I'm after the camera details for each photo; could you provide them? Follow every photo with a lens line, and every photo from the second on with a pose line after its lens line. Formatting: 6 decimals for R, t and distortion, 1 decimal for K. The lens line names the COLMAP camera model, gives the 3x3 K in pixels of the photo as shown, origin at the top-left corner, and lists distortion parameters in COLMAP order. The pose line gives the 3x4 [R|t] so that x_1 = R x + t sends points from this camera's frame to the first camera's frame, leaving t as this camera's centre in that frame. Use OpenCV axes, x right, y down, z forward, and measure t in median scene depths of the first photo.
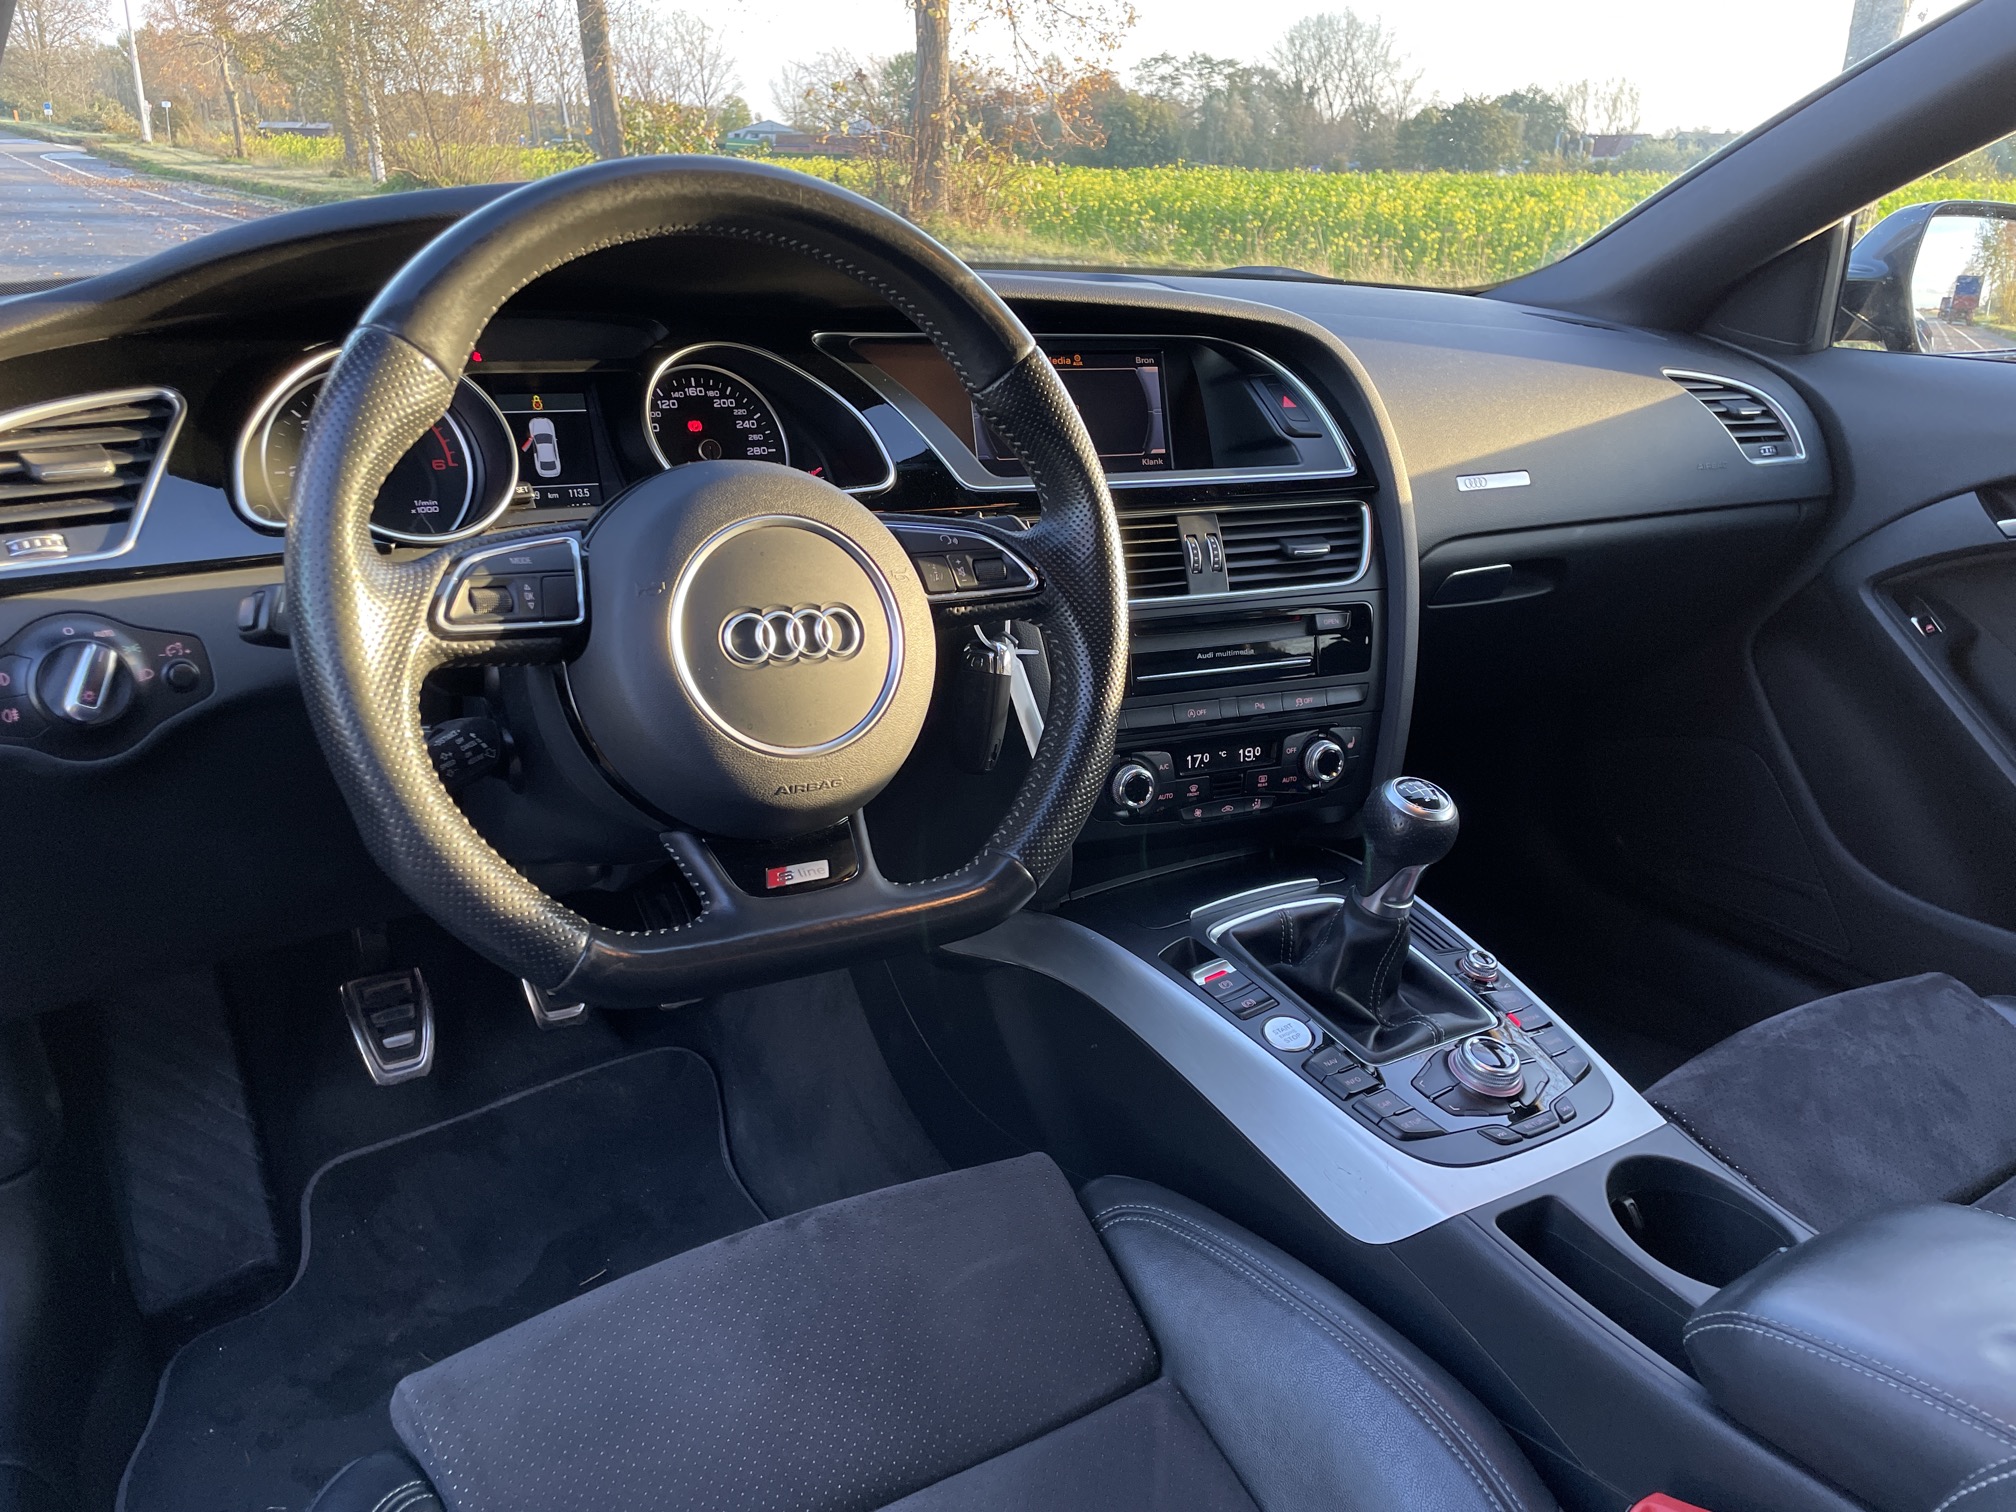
lens RADIAL K [[1537.8, 0, 1012.1], [0, 1537.8, 757.2], [0, 0, 1]] dist [0.097219, -0.129290]
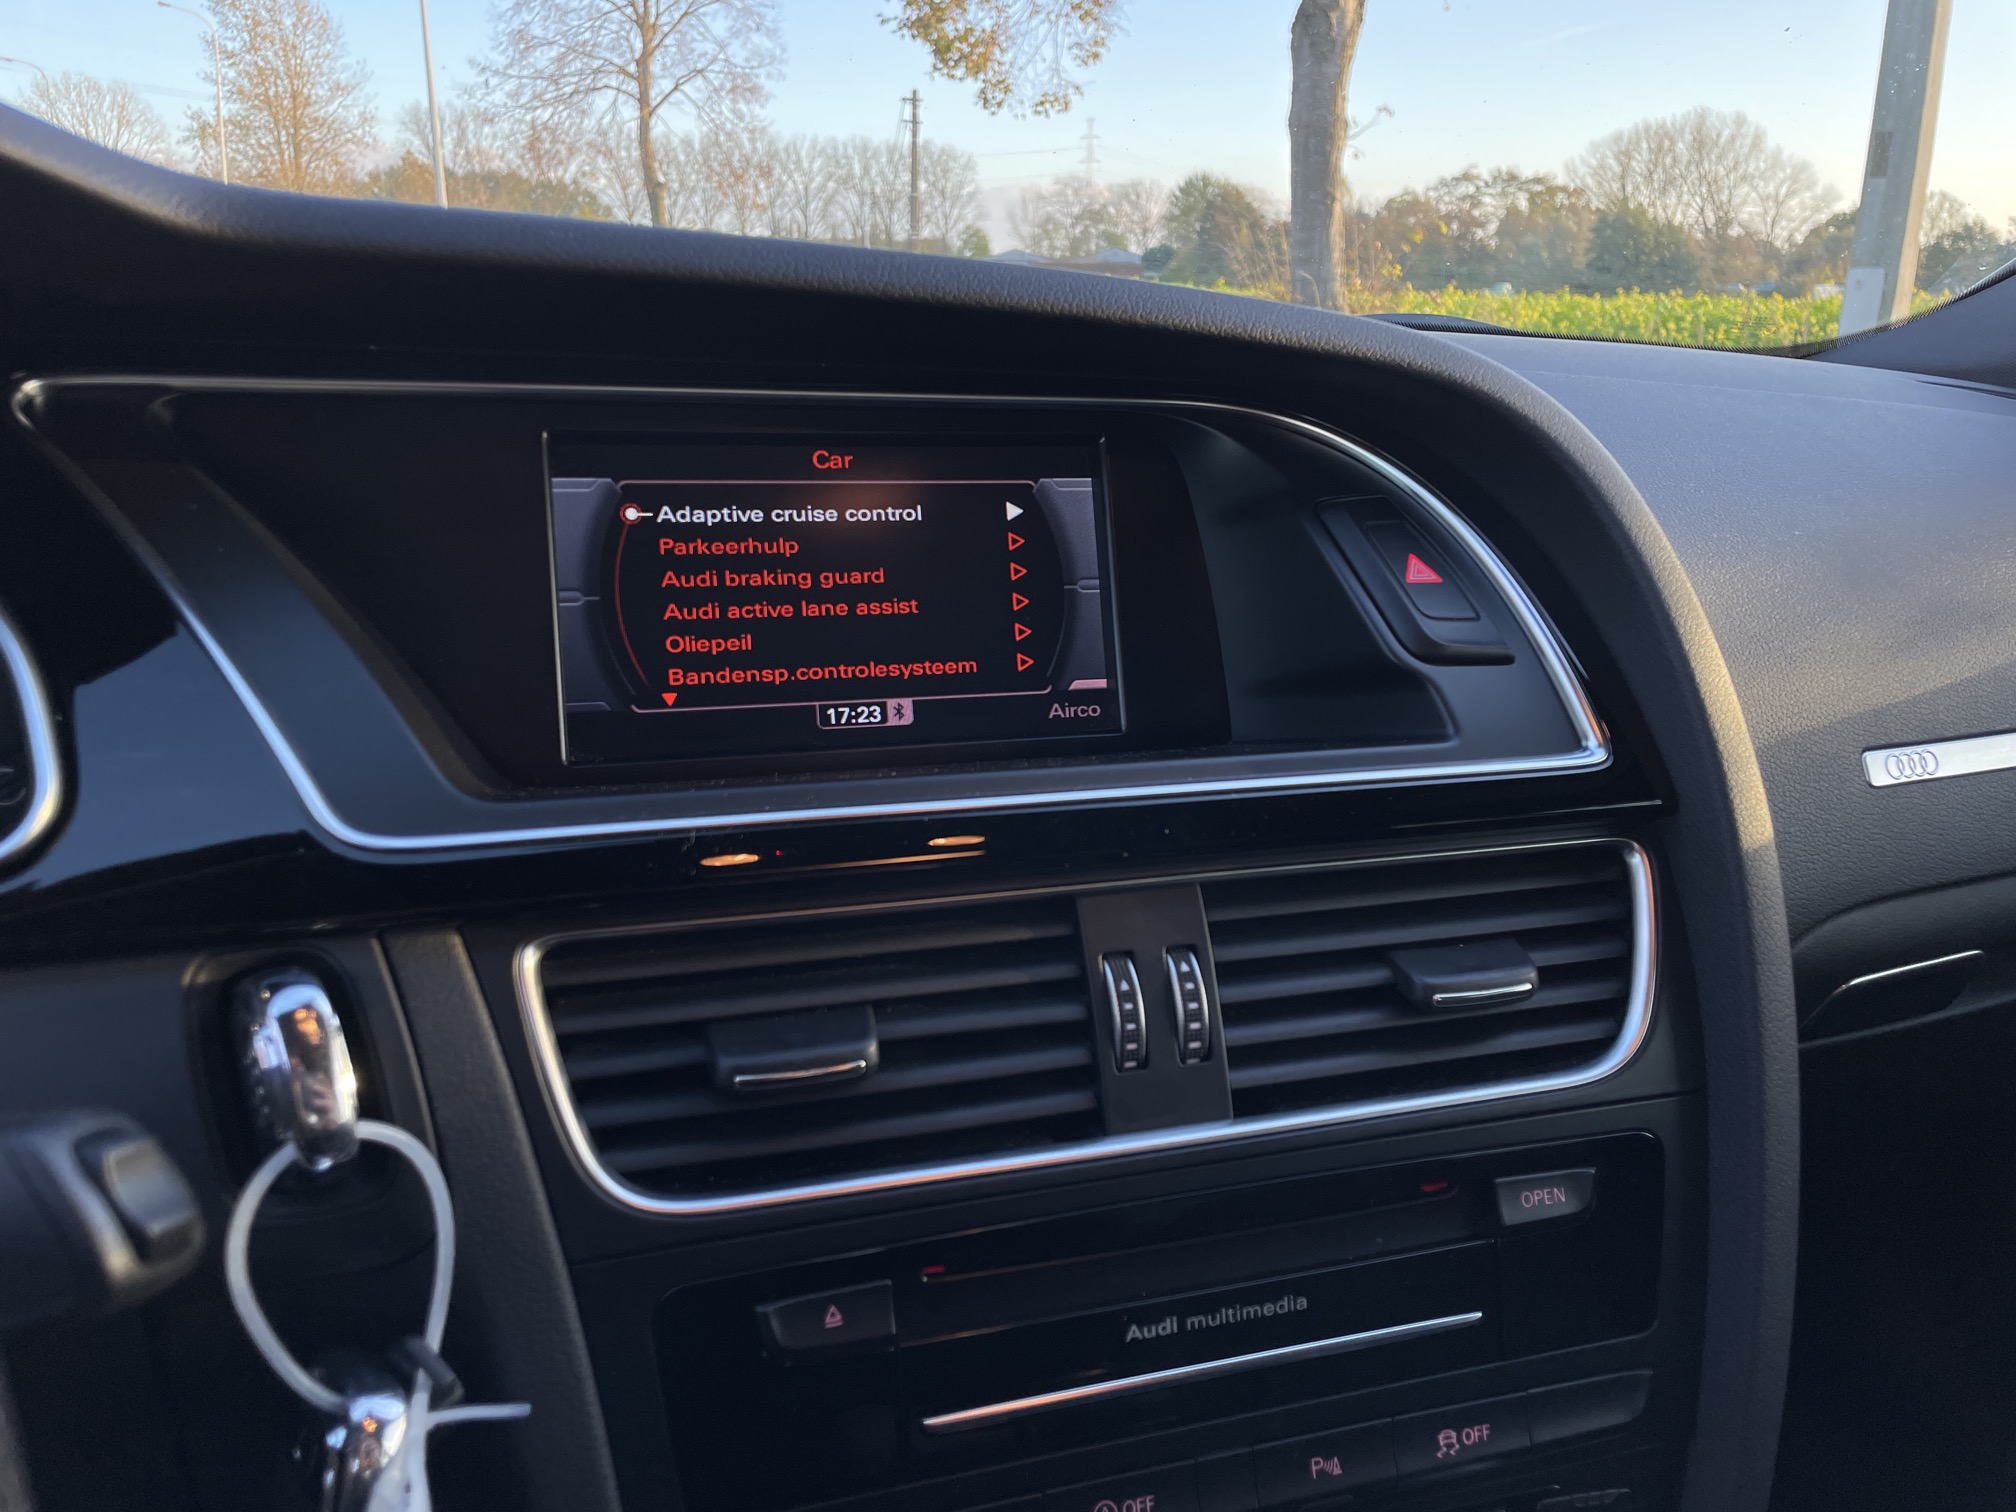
lens RADIAL K [[1537.8, 0, 1012.1], [0, 1537.8, 757.2], [0, 0, 1]] dist [0.097219, -0.129290]
pose [[0.993165, 0.022440, -0.114545, 0.126097], [-0.030772, 0.996966, -0.071501, -0.157167], [0.112593, 0.074537, 0.990842, 0.633323]]
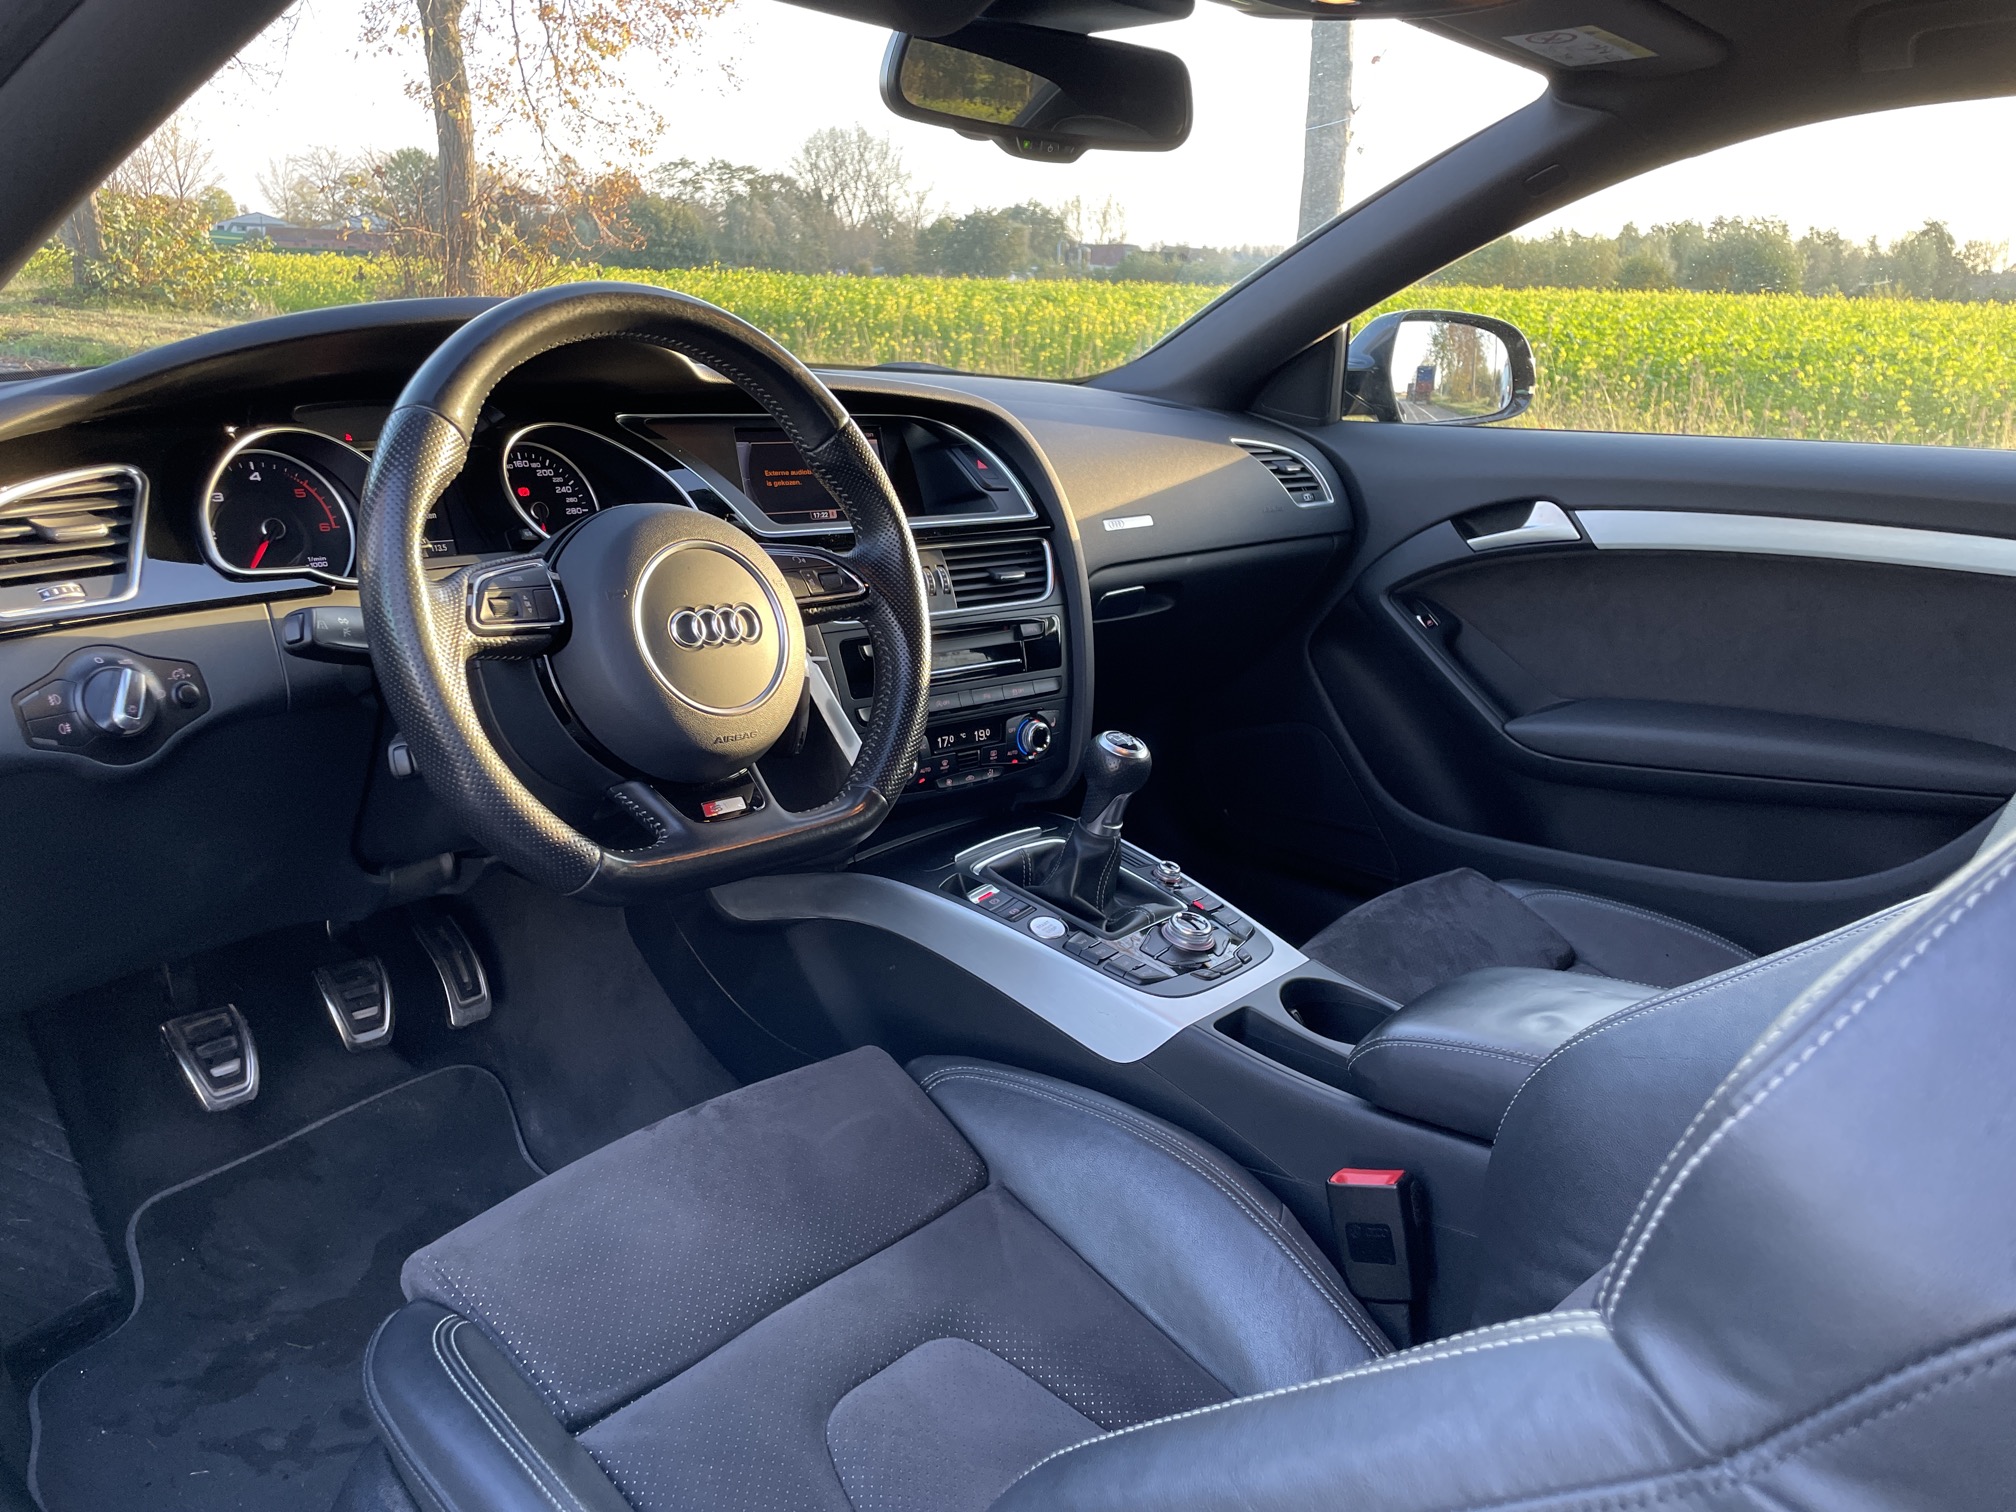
lens RADIAL K [[1537.8, 0, 1012.1], [0, 1537.8, 757.2], [0, 0, 1]] dist [0.097219, -0.129290]
pose [[0.959433, -0.077616, 0.271043, -0.168500], [0.093148, 0.994640, -0.044897, 0.075768], [-0.266106, 0.068323, 0.961519, -0.233860]]
